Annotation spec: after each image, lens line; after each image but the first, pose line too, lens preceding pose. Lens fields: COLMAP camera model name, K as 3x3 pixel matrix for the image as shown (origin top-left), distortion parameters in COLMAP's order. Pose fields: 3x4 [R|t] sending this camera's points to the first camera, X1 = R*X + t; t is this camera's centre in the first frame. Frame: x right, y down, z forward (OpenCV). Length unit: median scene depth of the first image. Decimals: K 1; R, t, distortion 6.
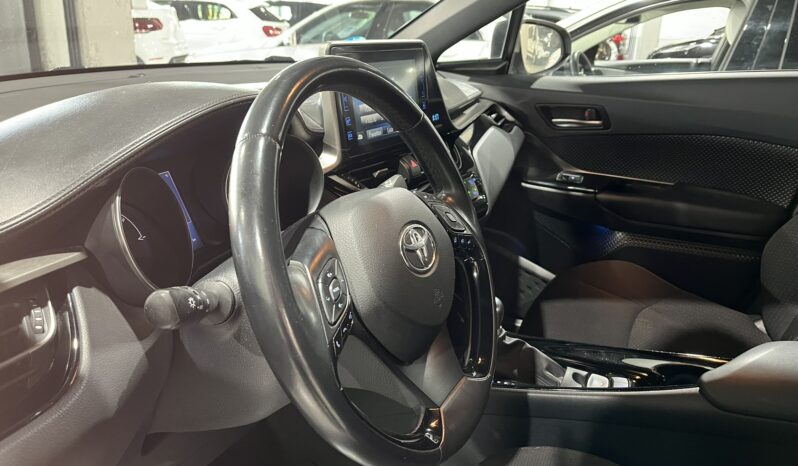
lens RADIAL K [[624.9, 0, 398.1], [0, 624.9, 223.4], [0, 0, 1]] dist [0.115745, -0.186646]
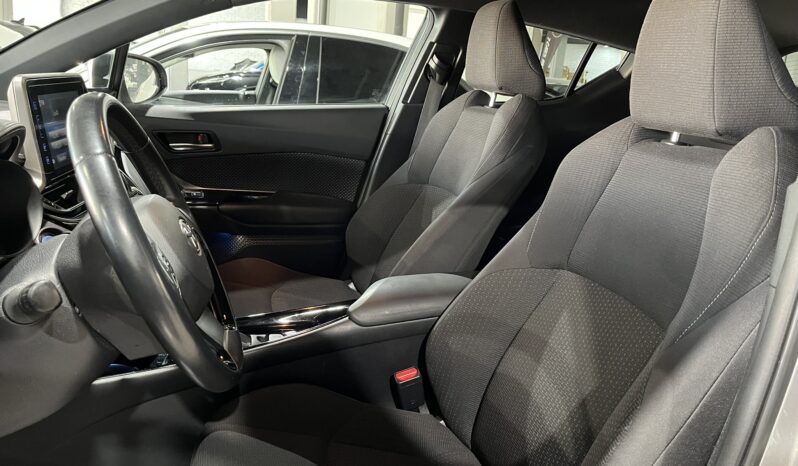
lens RADIAL K [[624.9, 0, 398.1], [0, 624.9, 223.4], [0, 0, 1]] dist [0.115745, -0.186646]
pose [[0.766230, -0.113328, 0.632493, -0.168688], [0.139806, 0.990146, 0.008044, 0.022486], [-0.627173, 0.082263, 0.774524, -0.112272]]
